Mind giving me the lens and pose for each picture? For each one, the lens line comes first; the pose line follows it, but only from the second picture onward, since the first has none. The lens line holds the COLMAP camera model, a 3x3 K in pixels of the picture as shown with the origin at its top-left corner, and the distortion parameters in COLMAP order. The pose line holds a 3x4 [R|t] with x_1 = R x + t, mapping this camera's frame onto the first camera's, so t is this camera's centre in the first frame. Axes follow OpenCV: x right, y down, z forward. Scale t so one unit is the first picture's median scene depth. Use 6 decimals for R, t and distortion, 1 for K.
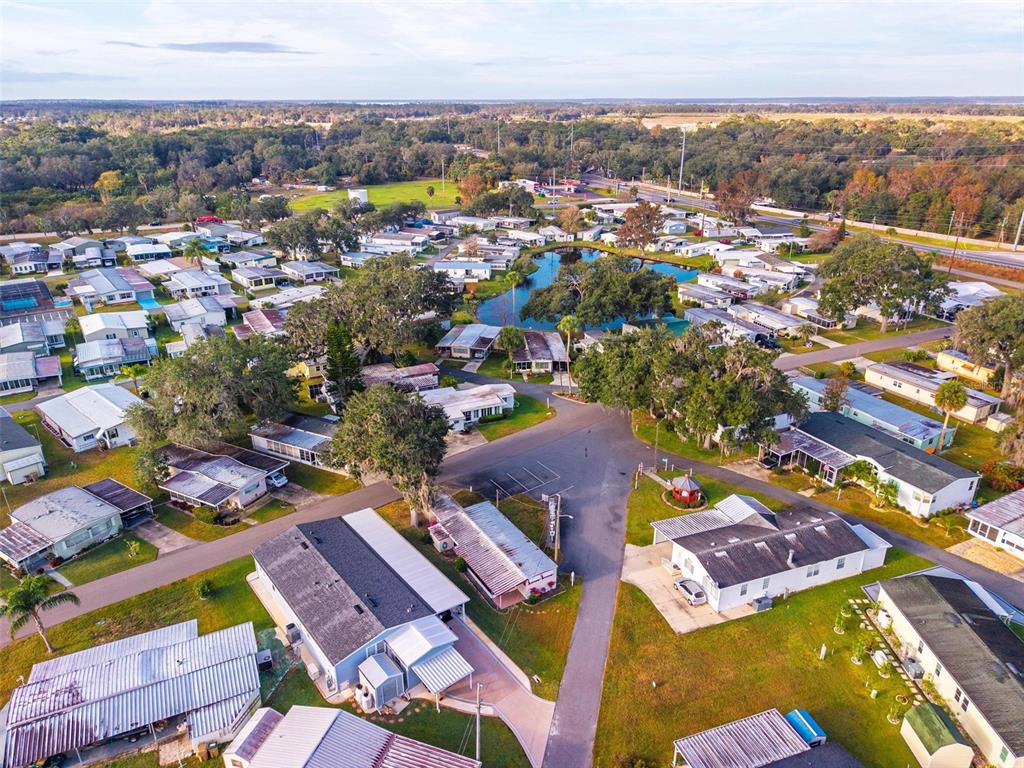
lens RADIAL K [[682.7, 0, 512.0], [0, 682.7, 384.0], [0, 0, 1]] dist [0.022215, -0.021178]
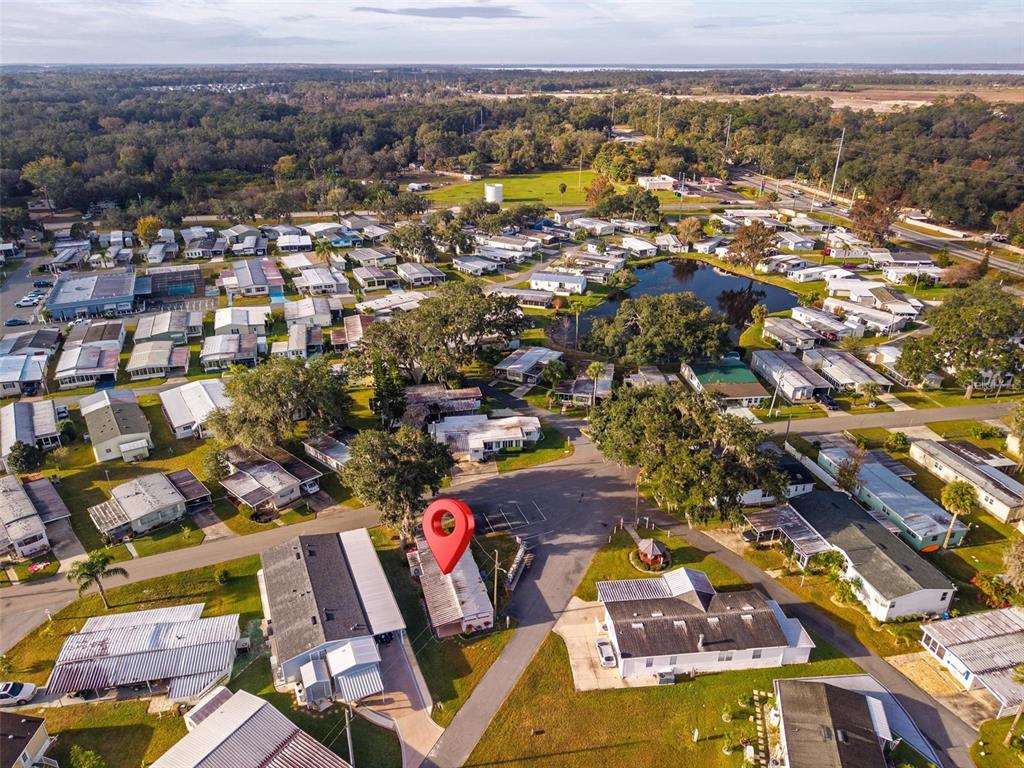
lens RADIAL K [[682.7, 0, 512.0], [0, 682.7, 384.0], [0, 0, 1]] dist [0.022215, -0.021178]
pose [[0.968695, 0.109569, -0.222766, 0.186972], [-0.099829, 0.993508, 0.054557, -0.106733], [0.227297, -0.030611, 0.973344, -0.064108]]
